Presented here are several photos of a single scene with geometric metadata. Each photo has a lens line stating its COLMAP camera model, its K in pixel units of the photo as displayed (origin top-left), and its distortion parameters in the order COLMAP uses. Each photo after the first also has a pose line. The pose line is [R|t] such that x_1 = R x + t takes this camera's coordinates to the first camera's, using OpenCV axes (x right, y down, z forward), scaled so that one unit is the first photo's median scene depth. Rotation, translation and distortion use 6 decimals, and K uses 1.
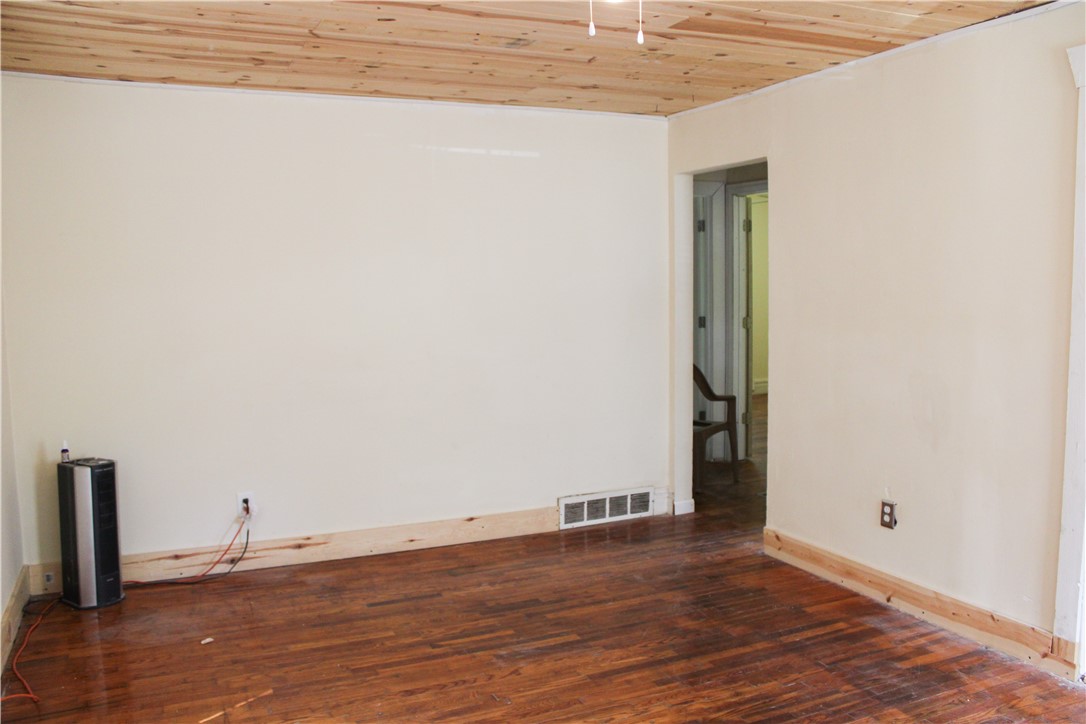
lens RADIAL K [[900.5, 0, 543.0], [0, 900.5, 362.0], [0, 0, 1]] dist [-0.170429, 0.142022]
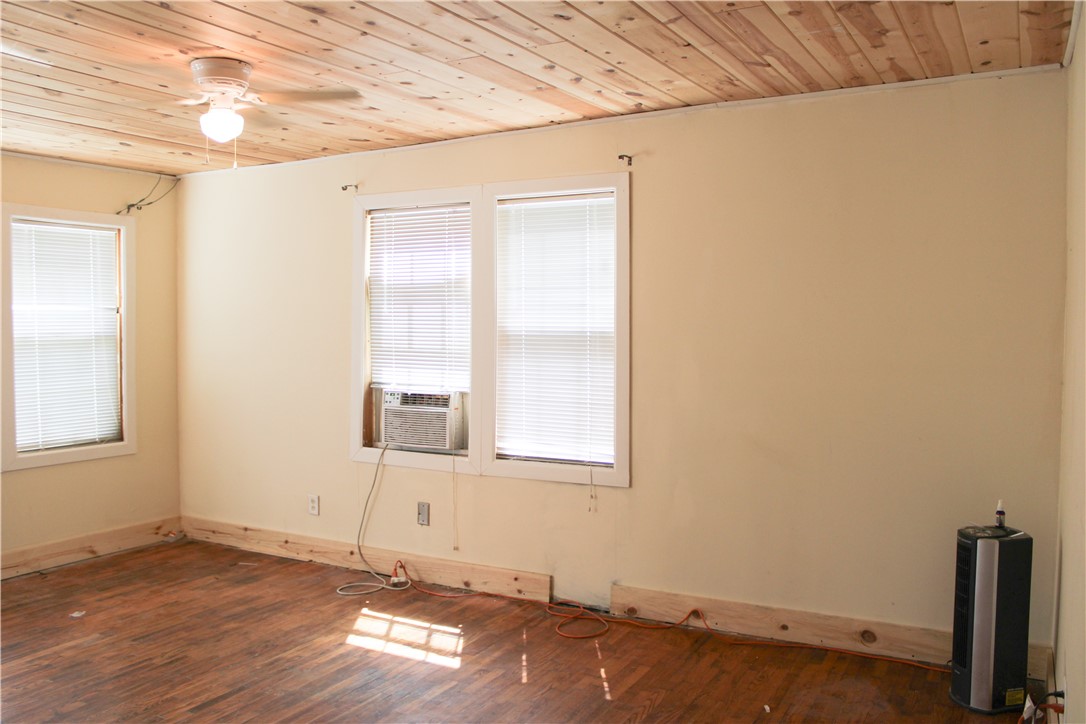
lens RADIAL K [[900.5, 0, 543.0], [0, 900.5, 362.0], [0, 0, 1]] dist [-0.170429, 0.142022]
pose [[-0.813161, 0.041983, -0.580523, 0.276364], [-0.039130, 0.991195, 0.126493, -0.125405], [0.580722, 0.125575, -0.804359, 1.352088]]
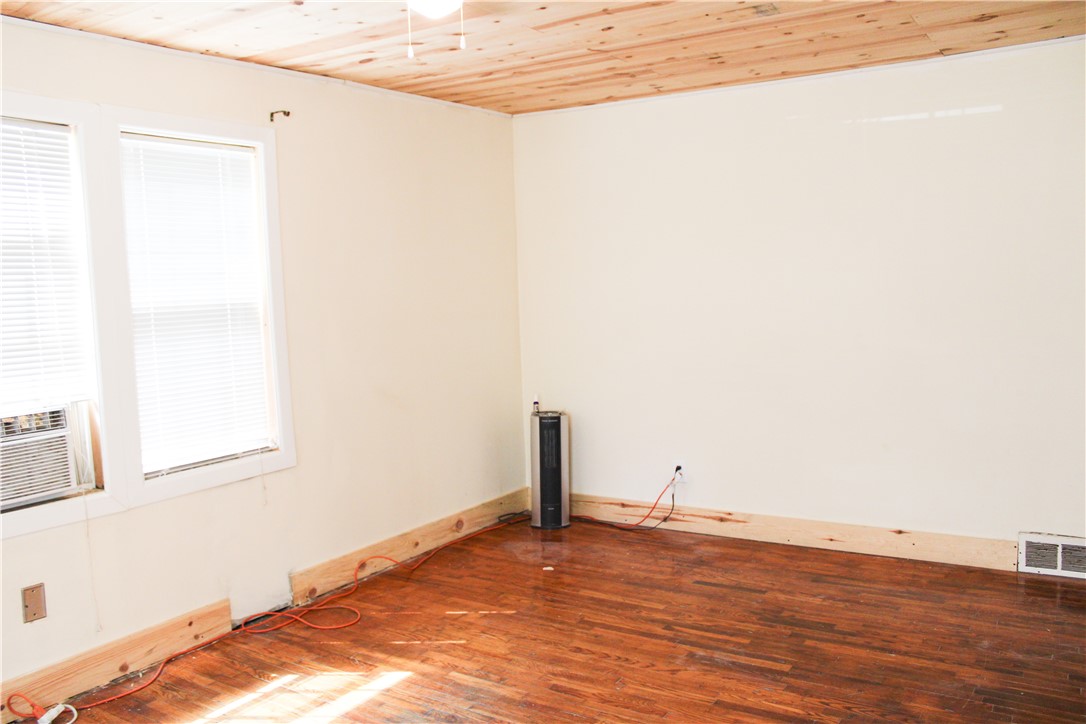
lens RADIAL K [[900.5, 0, 543.0], [0, 900.5, 362.0], [0, 0, 1]] dist [-0.170429, 0.142022]
pose [[0.532354, 0.070789, -0.843557, 0.558772], [-0.046312, 0.997440, 0.054476, -0.030641], [0.845254, 0.010066, 0.534270, 0.282742]]
